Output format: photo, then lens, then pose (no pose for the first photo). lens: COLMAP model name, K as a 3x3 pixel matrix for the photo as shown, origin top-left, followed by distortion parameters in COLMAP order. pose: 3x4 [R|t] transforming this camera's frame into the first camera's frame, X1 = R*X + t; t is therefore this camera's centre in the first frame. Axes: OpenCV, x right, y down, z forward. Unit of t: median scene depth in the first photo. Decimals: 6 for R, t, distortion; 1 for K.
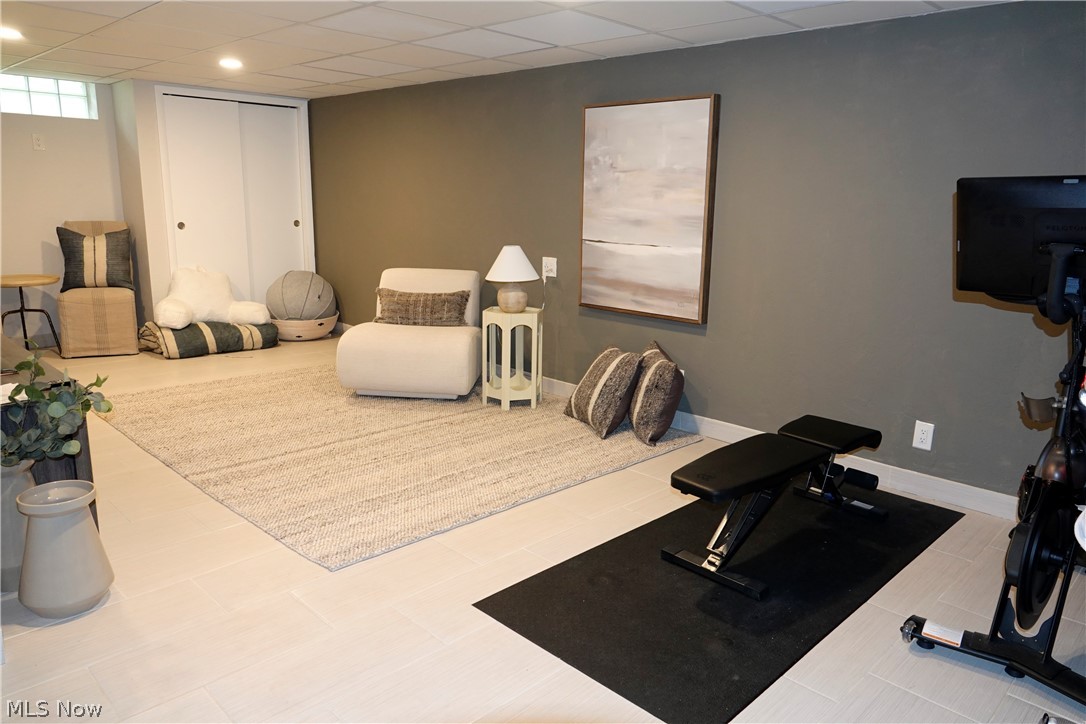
lens RADIAL K [[749.0, 0, 545.7], [0, 749.0, 359.5], [0, 0, 1]] dist [0.007880, 0.001565]
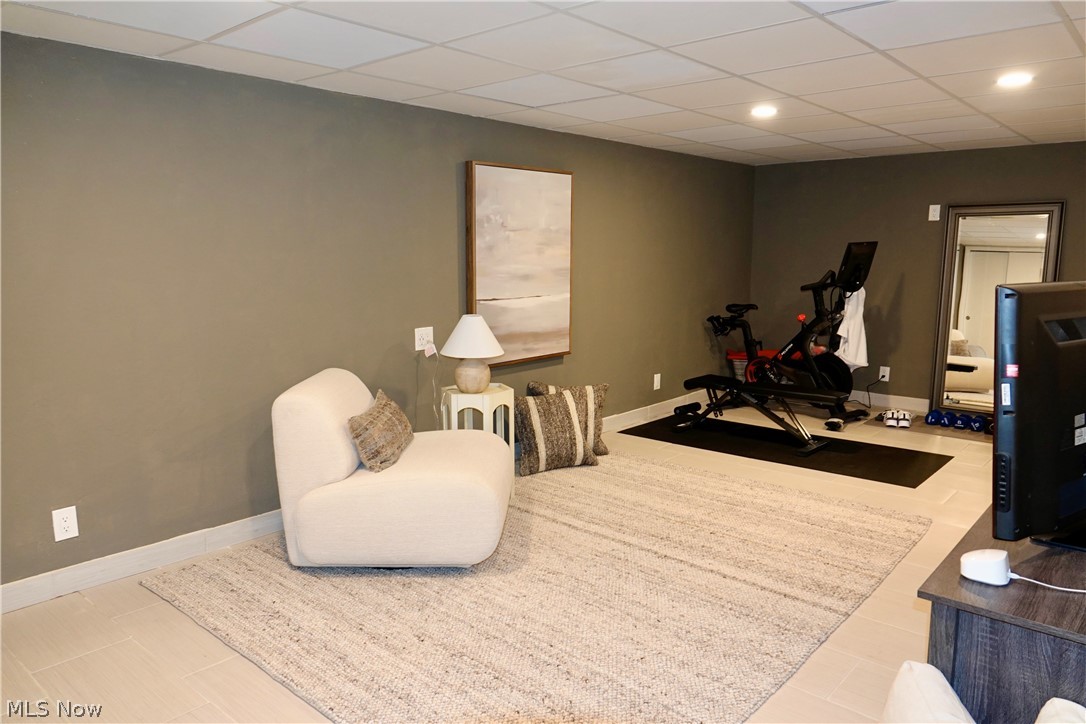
lens RADIAL K [[749.0, 0, 545.4], [0, 749.0, 363.5], [0, 0, 1]] dist [0.007880, 0.001565]
pose [[-0.054693, -0.175032, 0.983042, -0.961942], [0.215845, 0.959166, 0.182790, -0.253821], [-0.974895, 0.222182, -0.014680, 1.011581]]
